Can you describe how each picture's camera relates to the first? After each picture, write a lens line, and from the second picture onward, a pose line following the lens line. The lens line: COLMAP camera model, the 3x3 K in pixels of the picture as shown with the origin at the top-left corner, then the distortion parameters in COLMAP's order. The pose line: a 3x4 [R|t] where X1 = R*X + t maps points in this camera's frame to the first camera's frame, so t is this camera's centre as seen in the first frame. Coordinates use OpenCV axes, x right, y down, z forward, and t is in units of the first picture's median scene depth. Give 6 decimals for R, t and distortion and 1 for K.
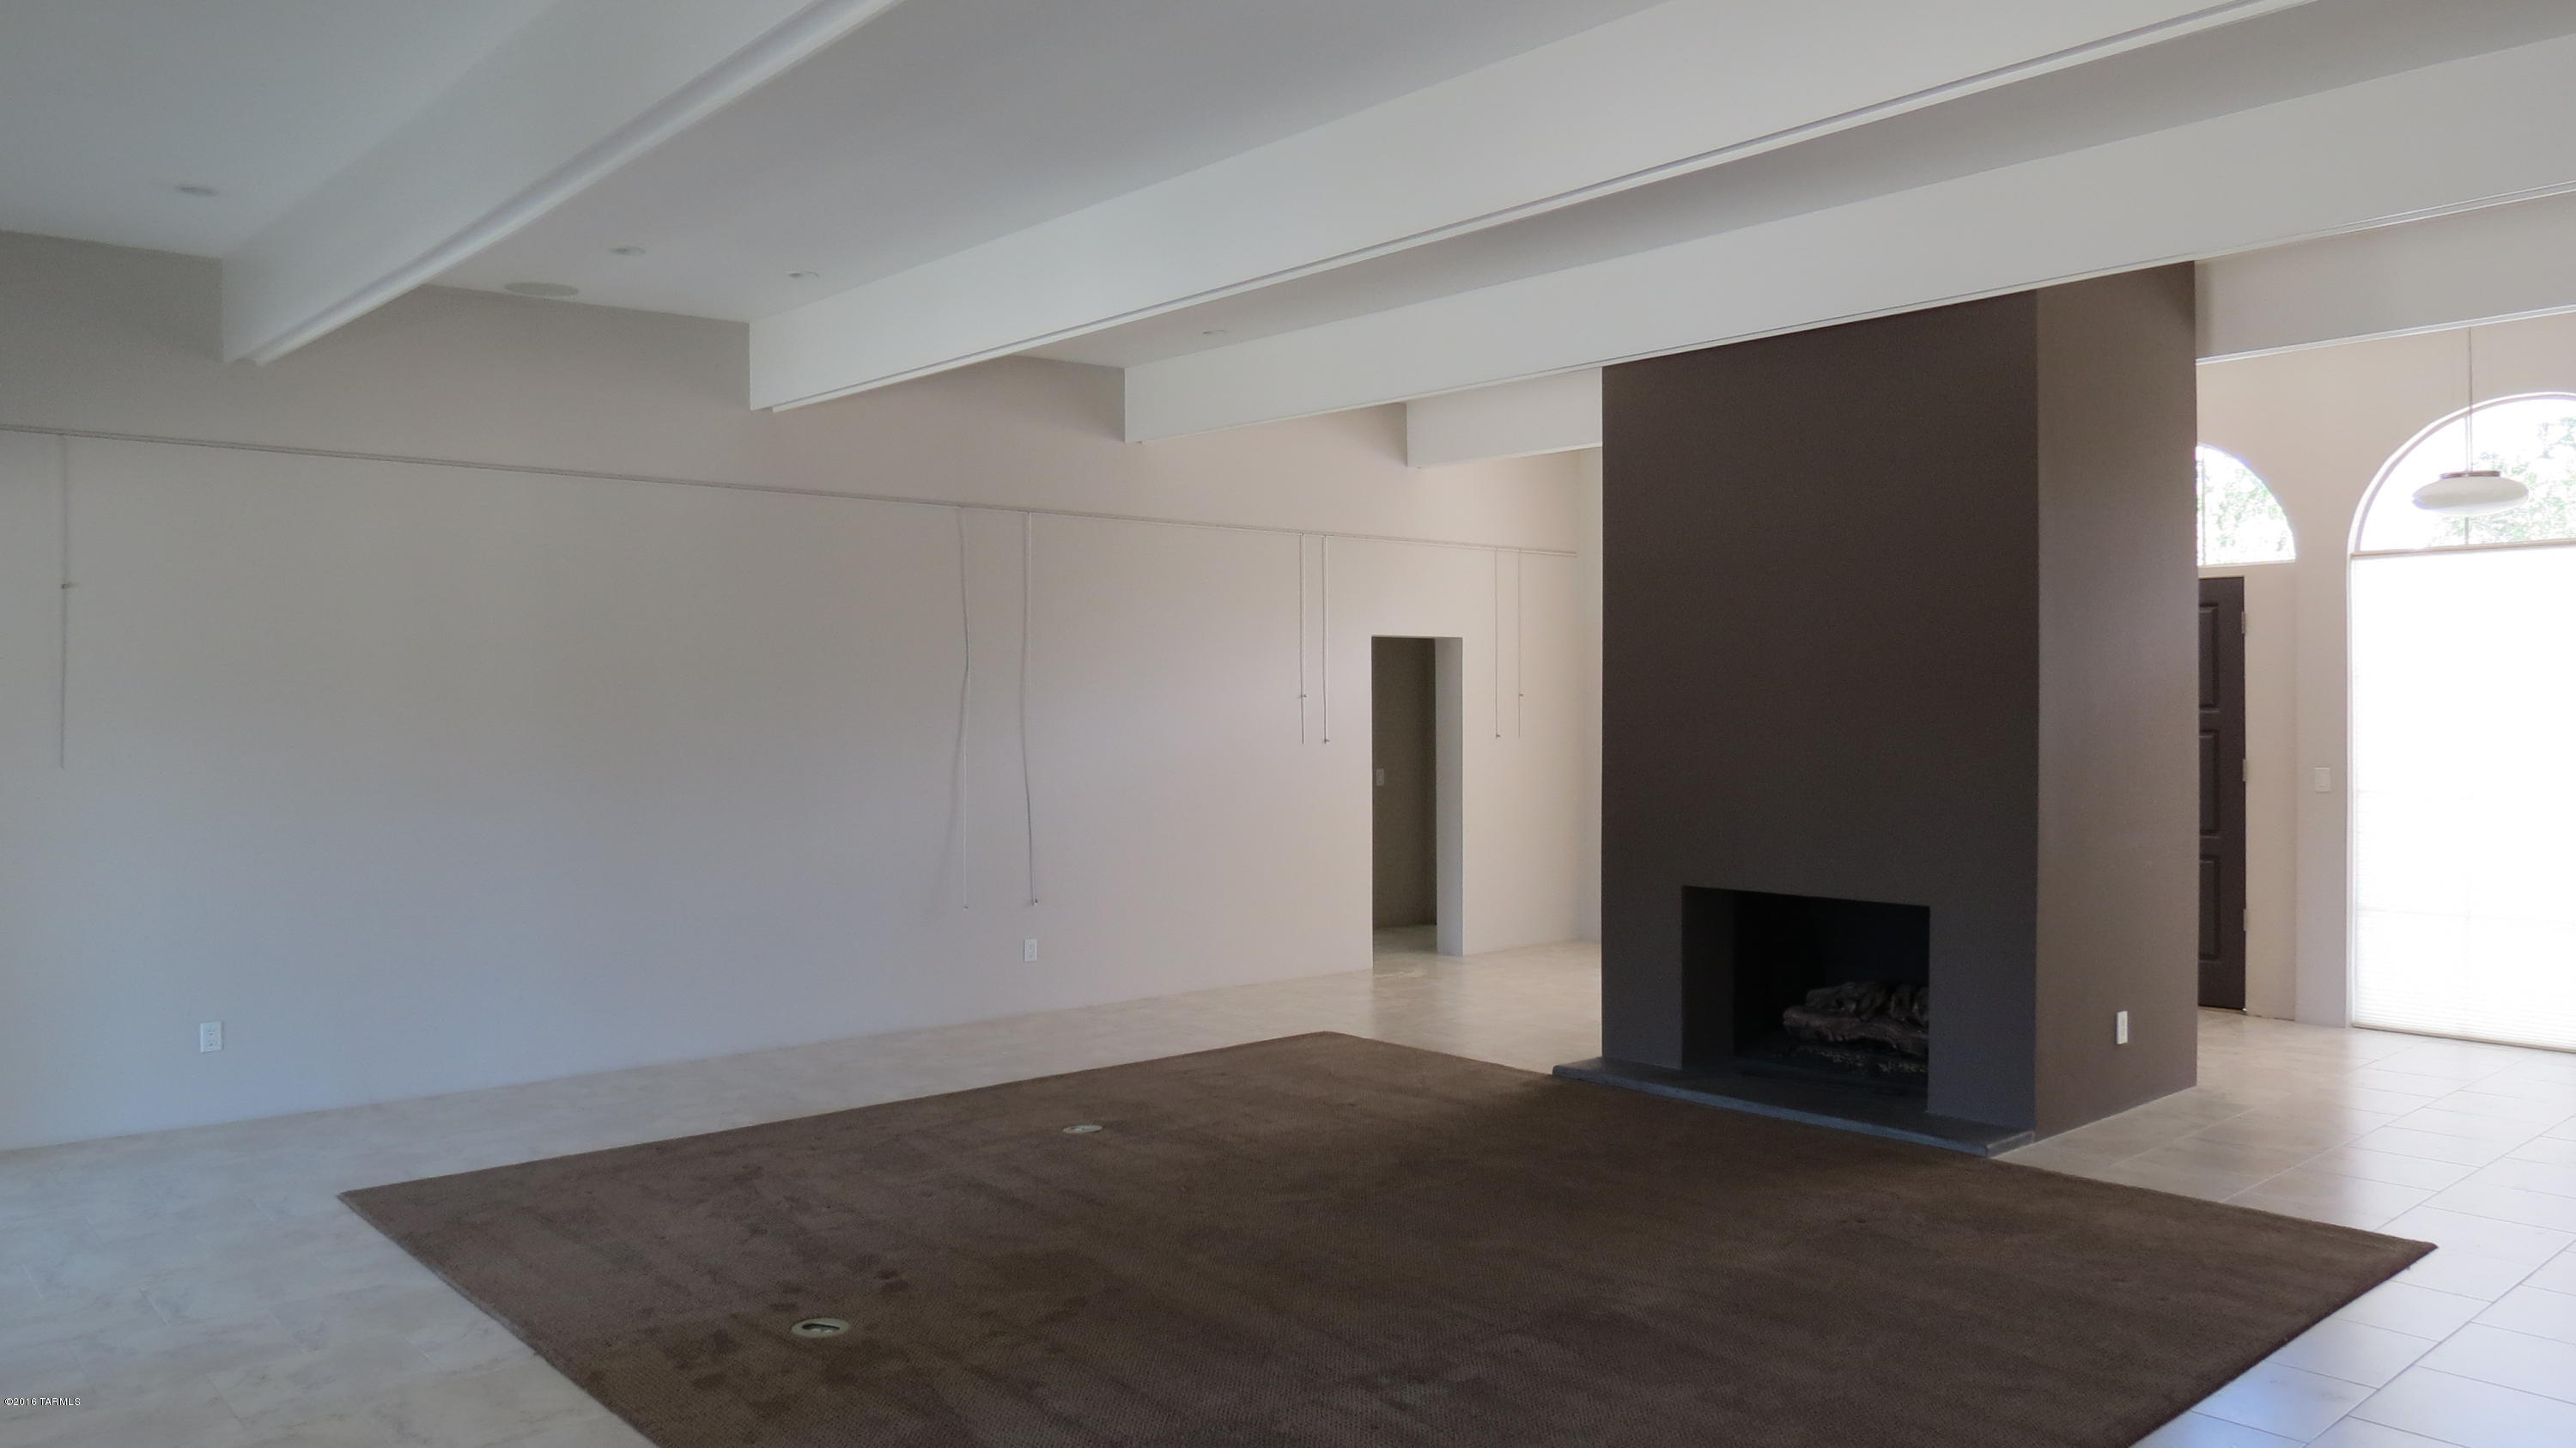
lens RADIAL K [[1848.5, 0, 1282.3], [0, 1848.5, 719.0], [0, 0, 1]] dist [0.005280, -0.000224]
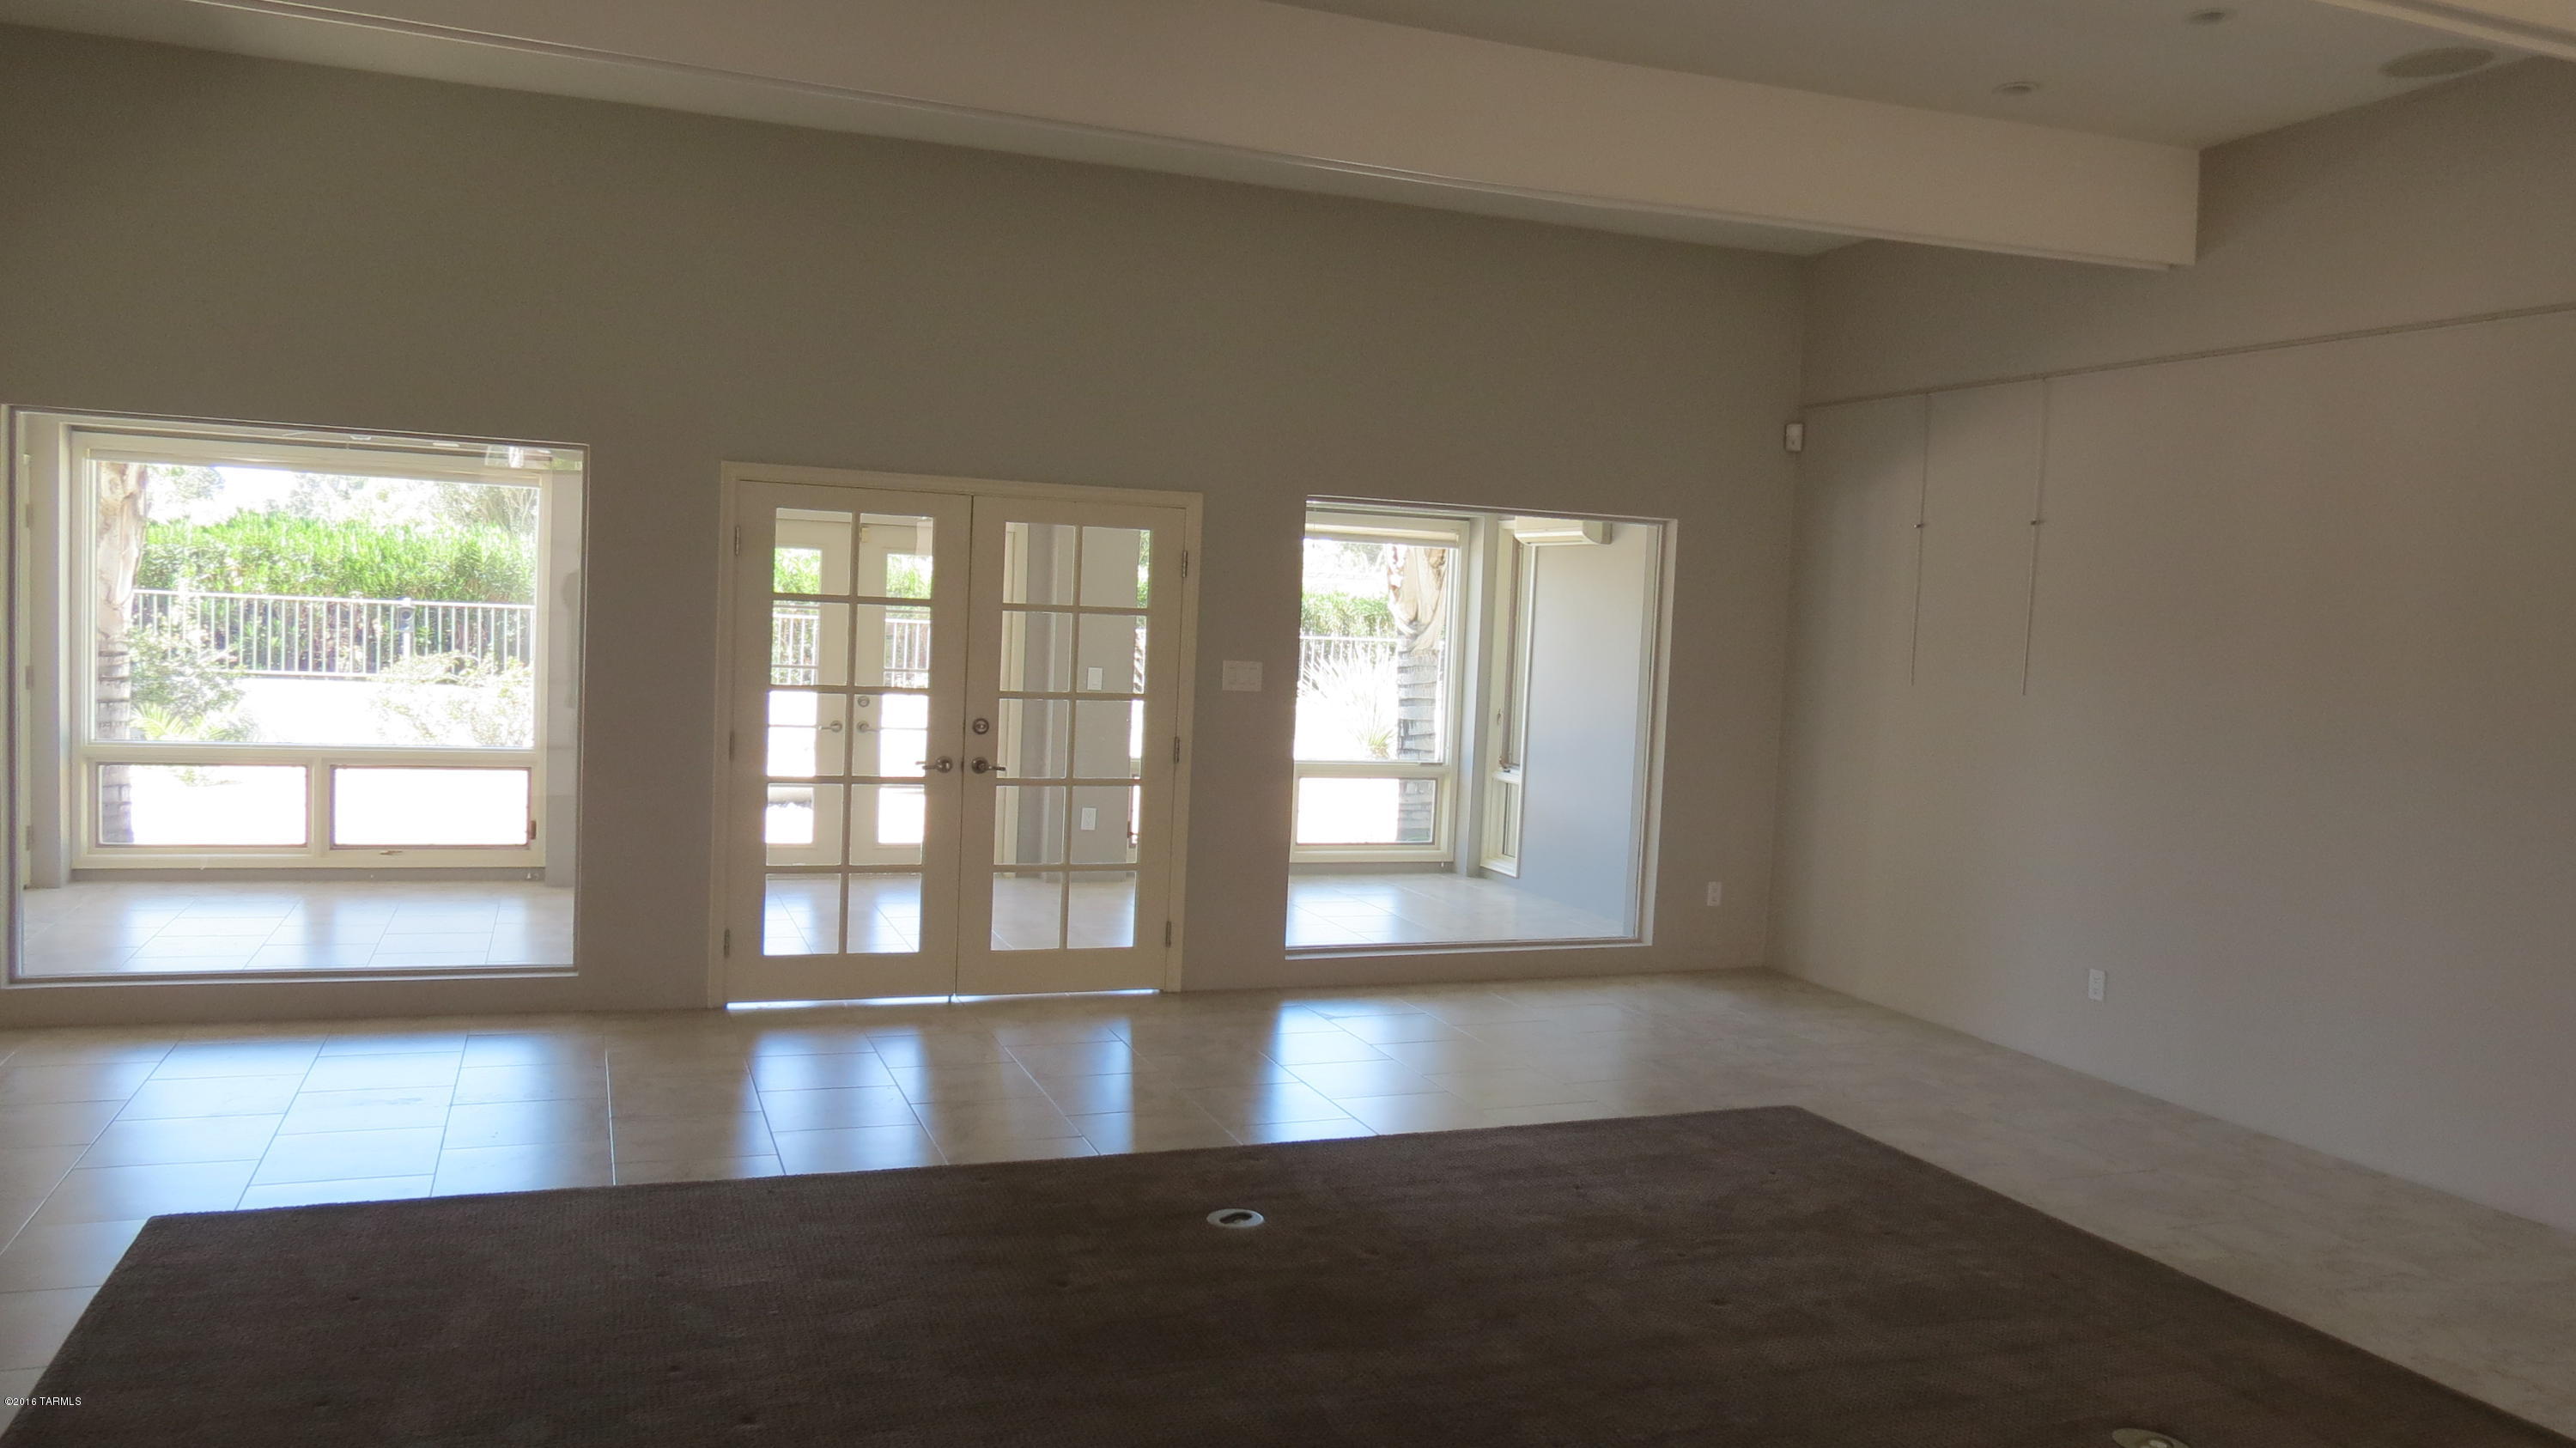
lens RADIAL K [[1848.5, 0, 1281.5], [0, 1848.5, 724.2], [0, 0, 1]] dist [0.005280, -0.000224]
pose [[-0.358992, 0.041445, -0.932420, 0.484460], [-0.046246, 0.996997, 0.062120, -0.003144], [0.932194, 0.065421, -0.355997, 0.983961]]
